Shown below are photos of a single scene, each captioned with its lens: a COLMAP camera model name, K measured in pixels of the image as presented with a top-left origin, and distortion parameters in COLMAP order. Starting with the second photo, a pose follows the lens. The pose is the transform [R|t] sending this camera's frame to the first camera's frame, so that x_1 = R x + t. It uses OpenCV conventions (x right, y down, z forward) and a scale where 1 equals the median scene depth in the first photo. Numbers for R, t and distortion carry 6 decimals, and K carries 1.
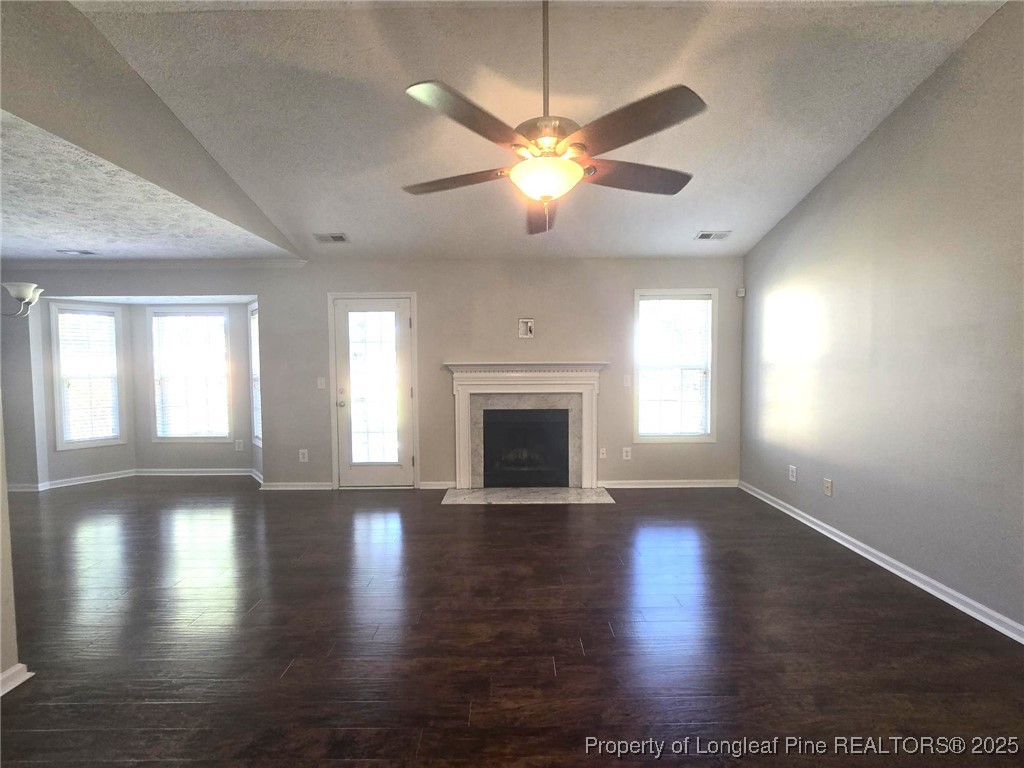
lens RADIAL K [[426.1, 0, 512.1], [0, 426.1, 380.9], [0, 0, 1]] dist [-0.003965, 0.000353]
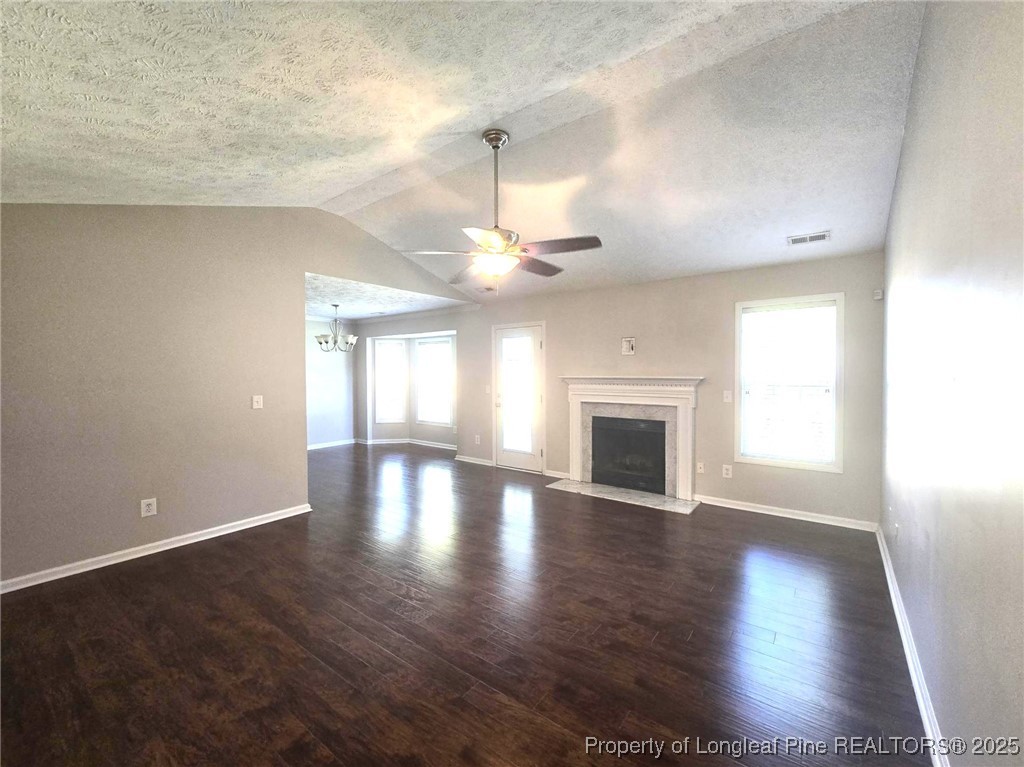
lens RADIAL K [[426.1, 0, 521.5], [0, 426.1, 382.0], [0, 0, 1]] dist [-0.003965, 0.000353]
pose [[0.801531, 0.019738, -0.597628, 0.479548], [-0.030282, 0.999512, -0.007604, -0.011970], [0.597186, 0.024192, 0.801738, -0.066450]]
